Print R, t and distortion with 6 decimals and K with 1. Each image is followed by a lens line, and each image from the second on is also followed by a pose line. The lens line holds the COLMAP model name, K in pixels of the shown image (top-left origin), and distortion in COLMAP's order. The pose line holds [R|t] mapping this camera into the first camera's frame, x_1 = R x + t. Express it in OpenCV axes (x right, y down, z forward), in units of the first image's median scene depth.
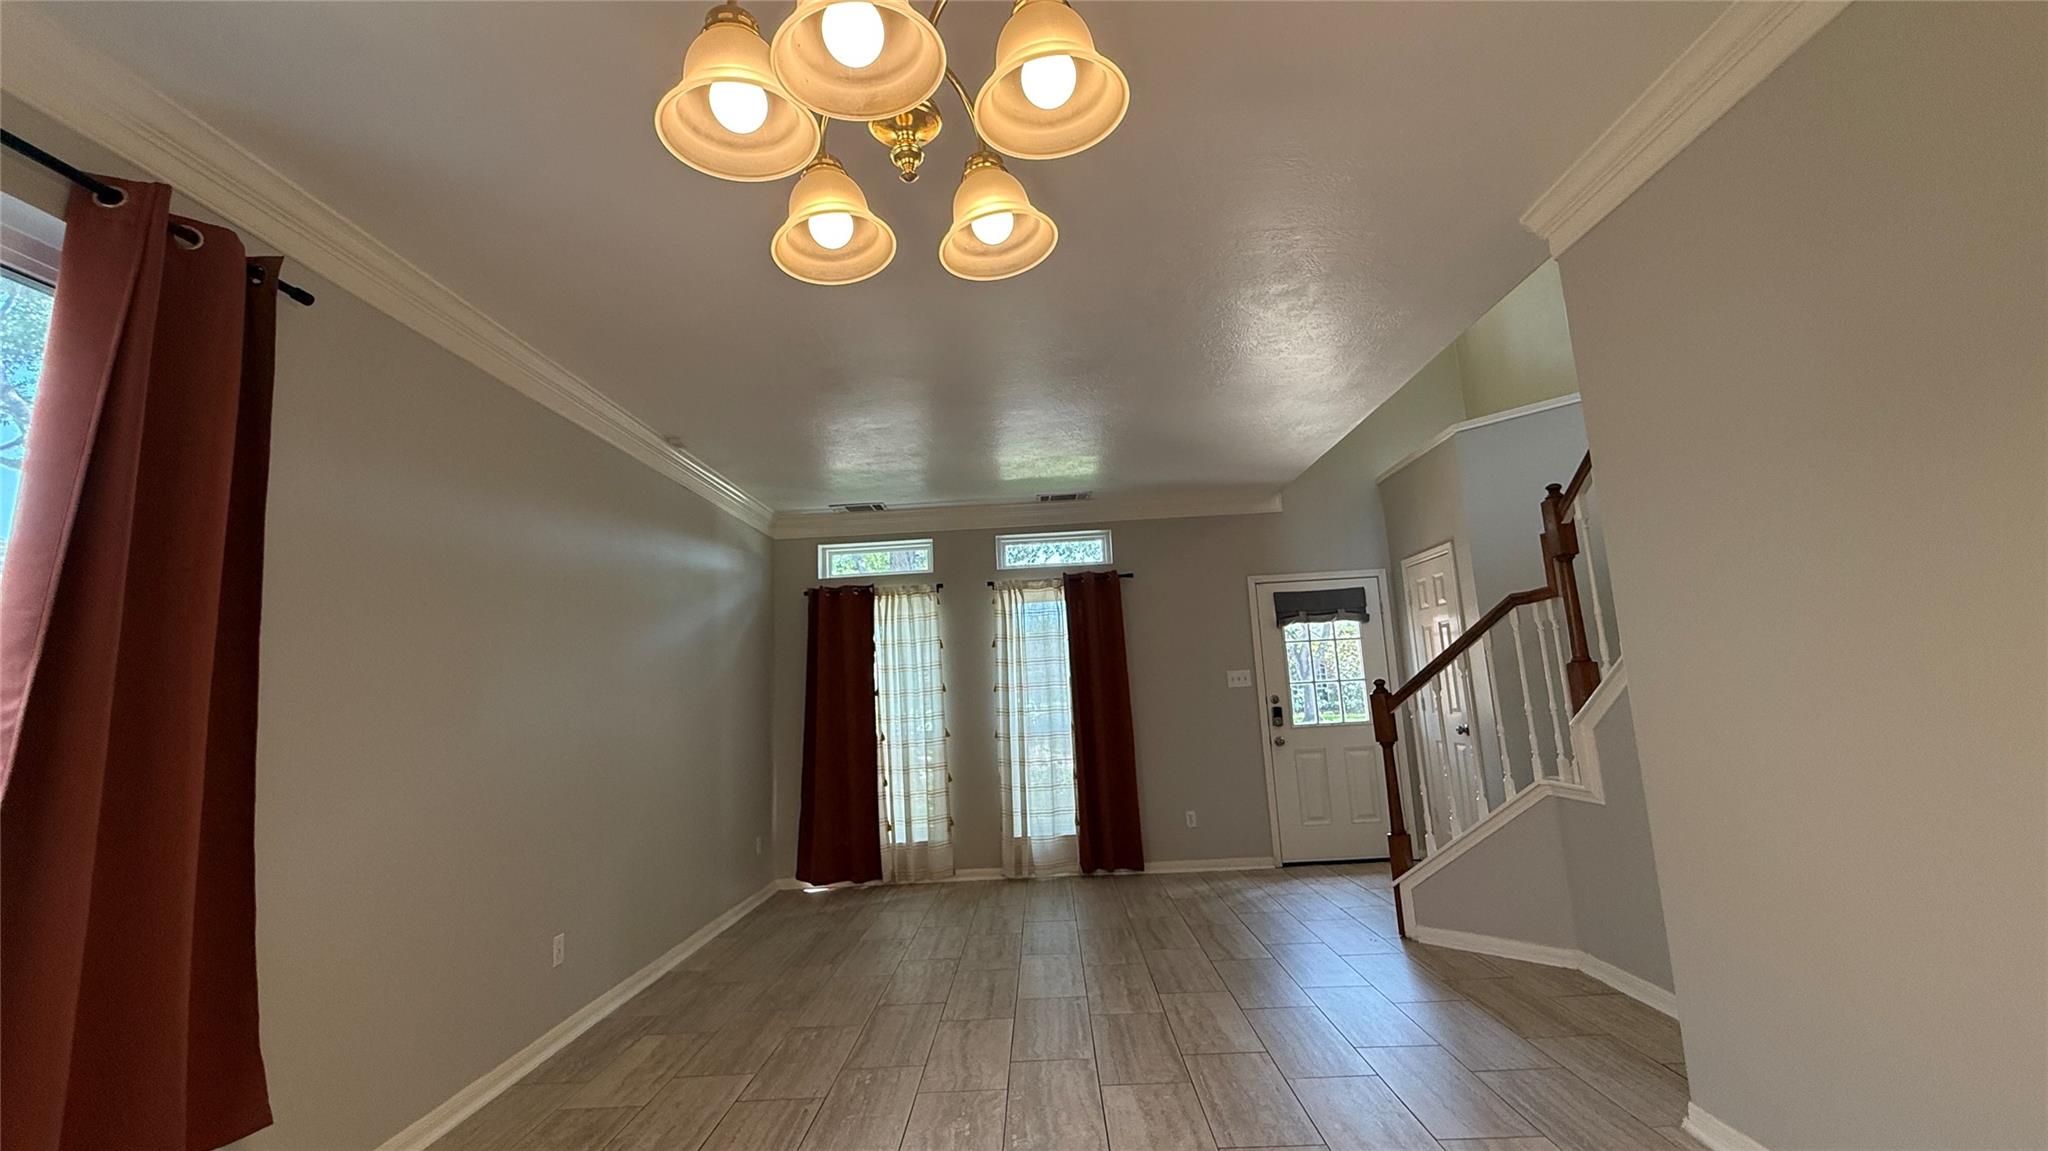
lens RADIAL K [[812.0, 0, 1022.0], [0, 812.0, 572.3], [0, 0, 1]] dist [0.002105, 0.000044]
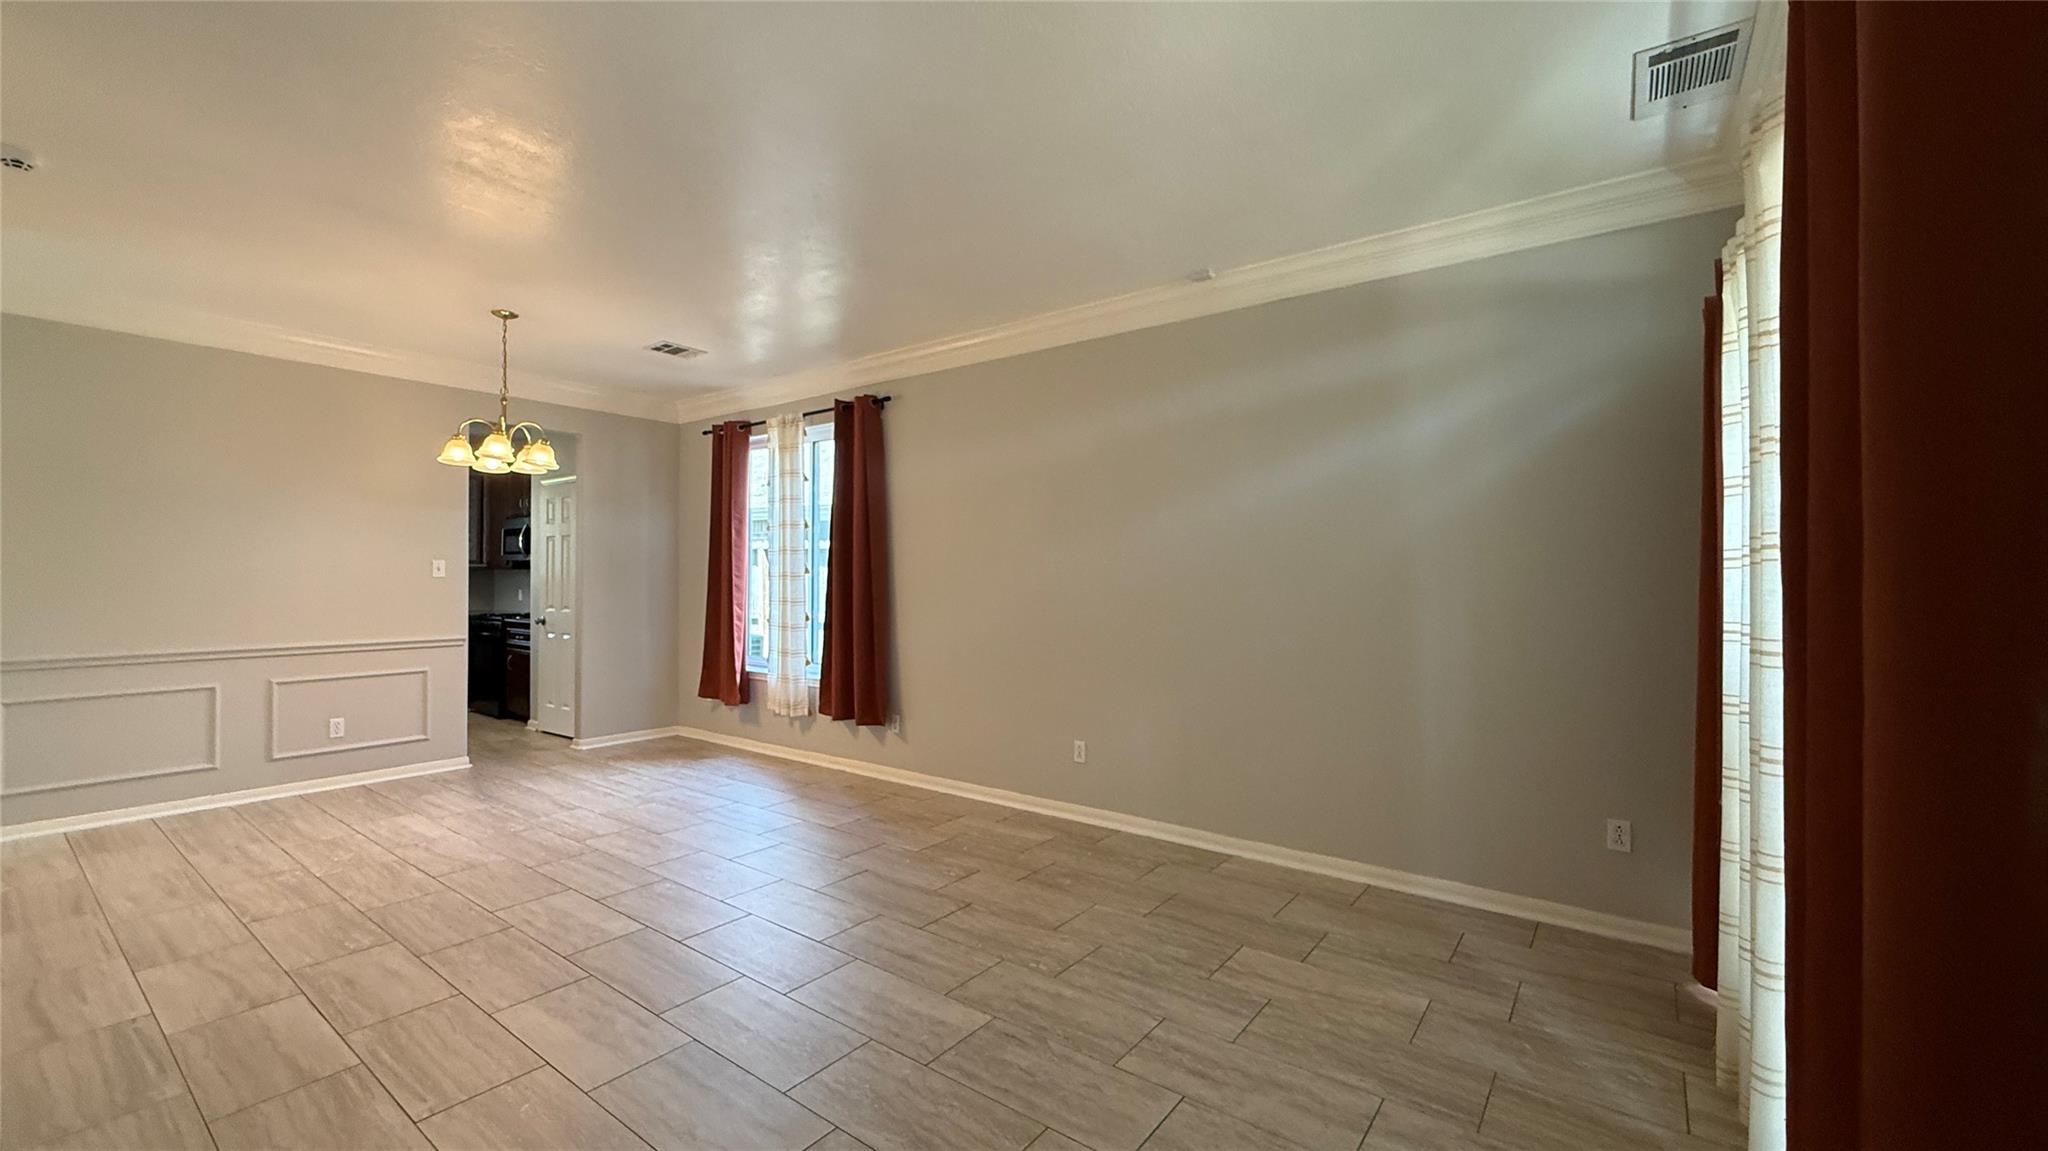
lens RADIAL K [[812.0, 0, 1021.1], [0, 812.0, 575.7], [0, 0, 1]] dist [0.002105, 0.000044]
pose [[-0.577459, 0.051358, -0.814803, 0.577141], [0.155337, 0.986700, -0.047896, 0.230784], [0.801506, -0.154227, -0.577756, 1.780484]]
